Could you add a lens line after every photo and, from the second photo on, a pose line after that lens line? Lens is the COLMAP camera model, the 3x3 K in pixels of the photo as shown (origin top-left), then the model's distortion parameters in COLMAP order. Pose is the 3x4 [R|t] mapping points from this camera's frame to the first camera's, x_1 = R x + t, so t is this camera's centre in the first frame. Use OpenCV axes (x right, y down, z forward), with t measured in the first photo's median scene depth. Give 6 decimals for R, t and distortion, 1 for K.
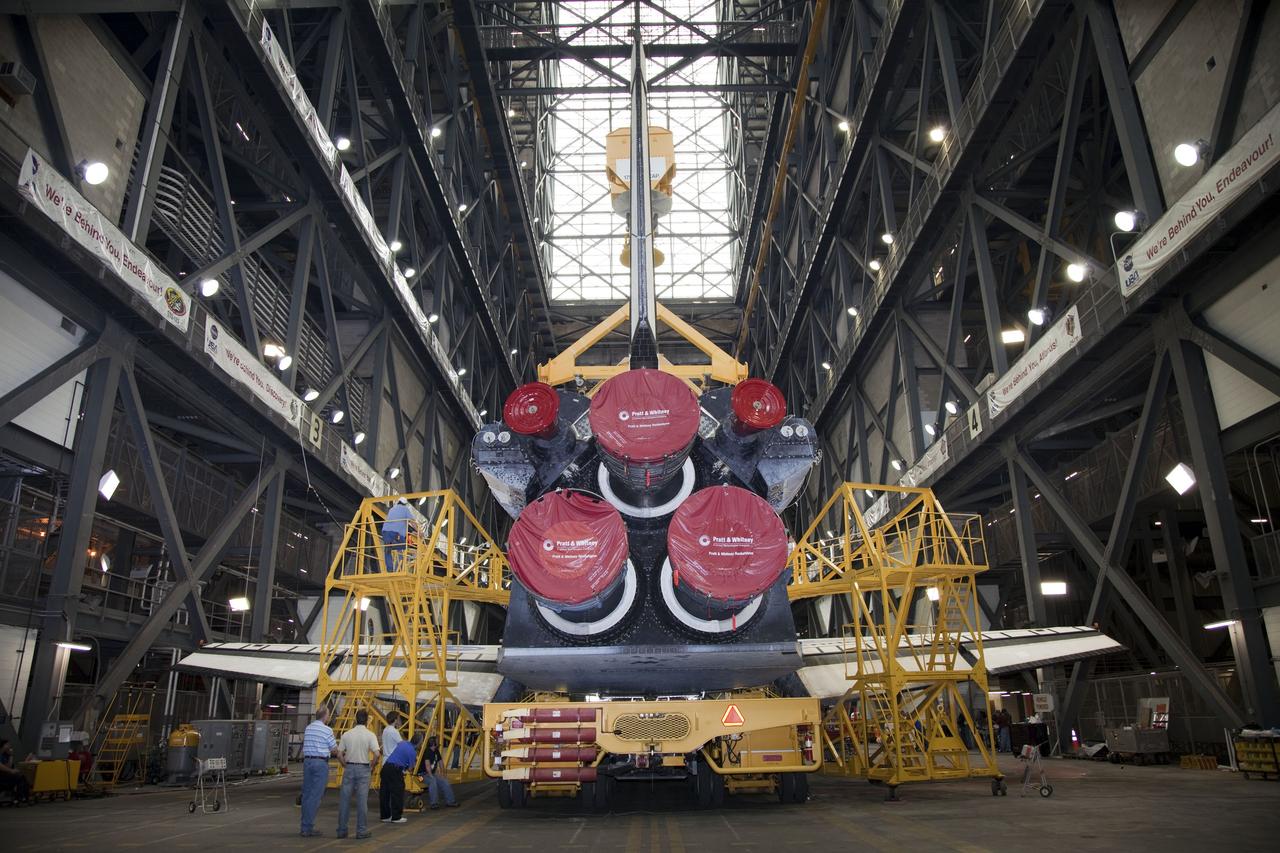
lens RADIAL K [[883.9, 0, 640.0], [0, 883.9, 426.5], [0, 0, 1]] dist [-0.047020, -0.000560]
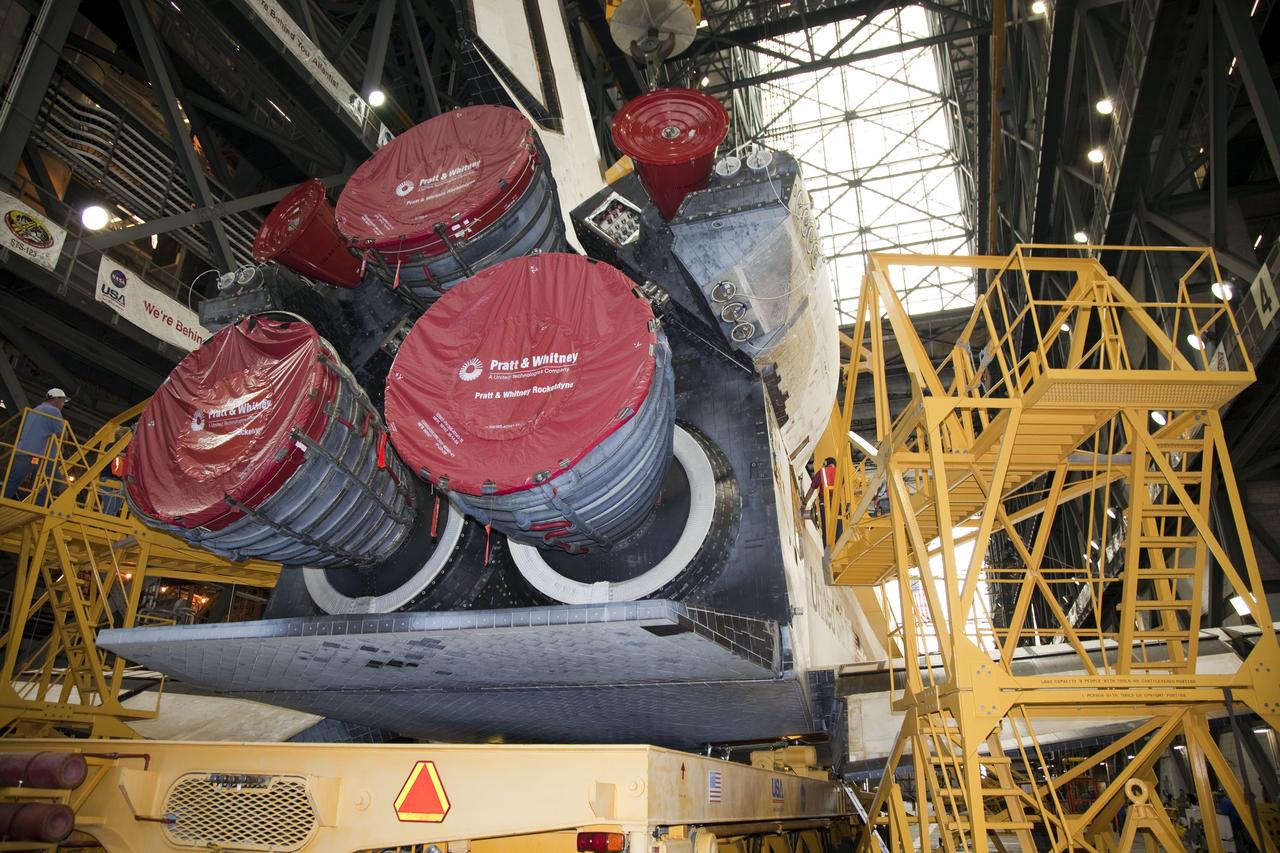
lens RADIAL K [[891.6, 0, 640.0], [0, 891.6, 426.5], [0, 0, 1]] dist [-0.145007, 0.119714]
pose [[0.947893, -0.103510, -0.301306, 0.145739], [0.079640, 0.992708, -0.090489, 0.105770], [0.308476, 0.061778, 0.949224, 0.325126]]
